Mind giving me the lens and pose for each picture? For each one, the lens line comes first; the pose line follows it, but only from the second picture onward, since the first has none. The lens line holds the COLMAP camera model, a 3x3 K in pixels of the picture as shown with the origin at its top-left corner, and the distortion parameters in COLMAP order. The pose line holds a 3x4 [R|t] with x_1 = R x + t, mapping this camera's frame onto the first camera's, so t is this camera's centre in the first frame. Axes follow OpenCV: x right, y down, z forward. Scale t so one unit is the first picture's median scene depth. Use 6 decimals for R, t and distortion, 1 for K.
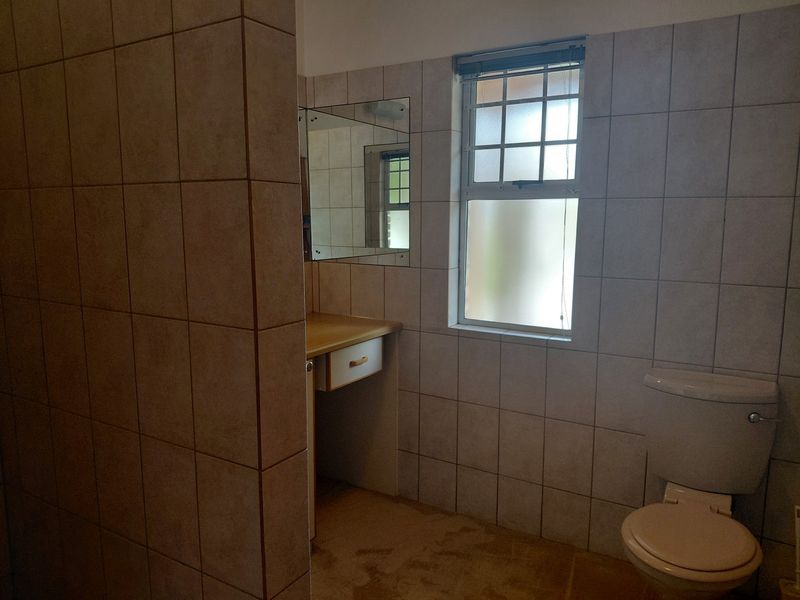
lens RADIAL K [[558.0, 0, 418.1], [0, 558.0, 294.7], [0, 0, 1]] dist [0.058489, -0.114194]
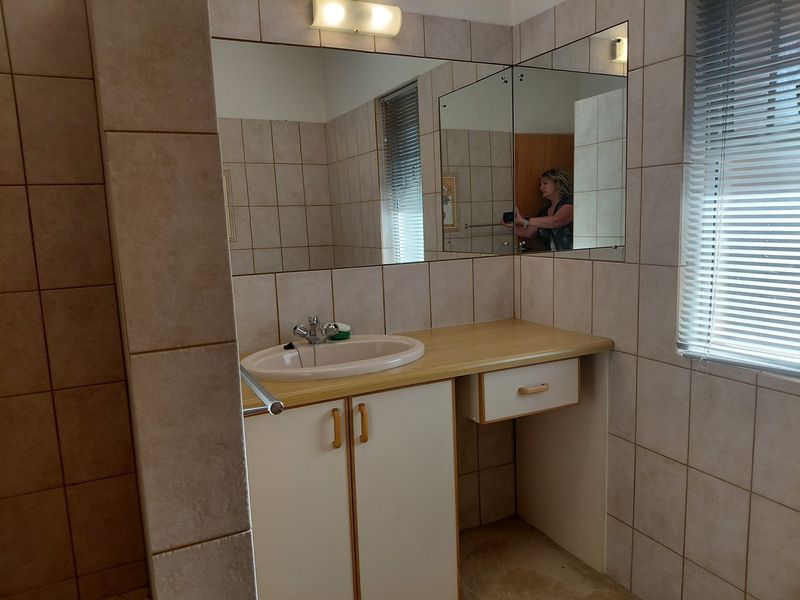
lens RADIAL K [[583.2, 0, 400.0], [0, 583.2, 300.0], [0, 0, 1]] dist [0.058843, -0.104785]
pose [[0.842560, 0.045636, -0.536666, 0.181030], [-0.038071, 0.998958, 0.025175, -0.014656], [0.537255, -0.000780, 0.843419, 0.273506]]
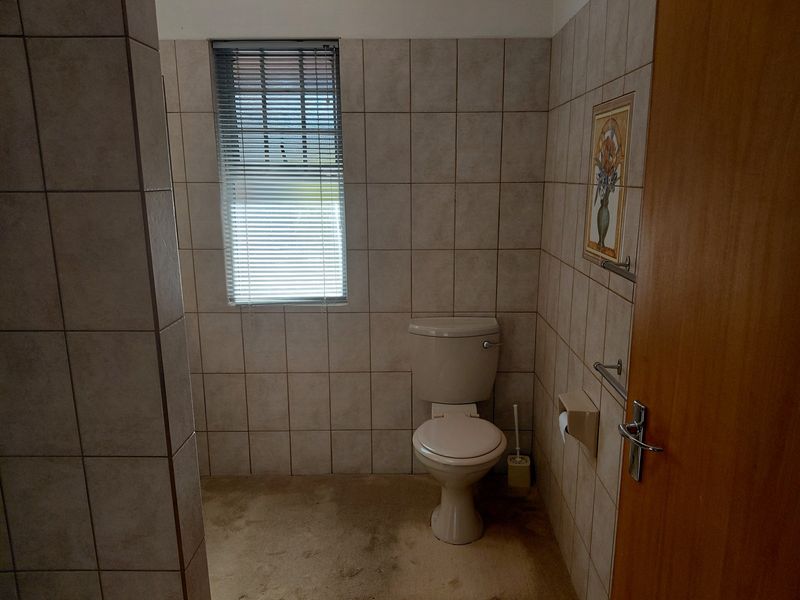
lens RADIAL K [[557.4, 0, 400.0], [0, 557.4, 300.0], [0, 0, 1]] dist [0.089368, -0.113368]
pose [[0.873206, -0.113080, 0.474051, -0.197312], [0.078058, 0.992602, 0.092992, -0.030479], [-0.481060, -0.044198, 0.875573, -0.089632]]
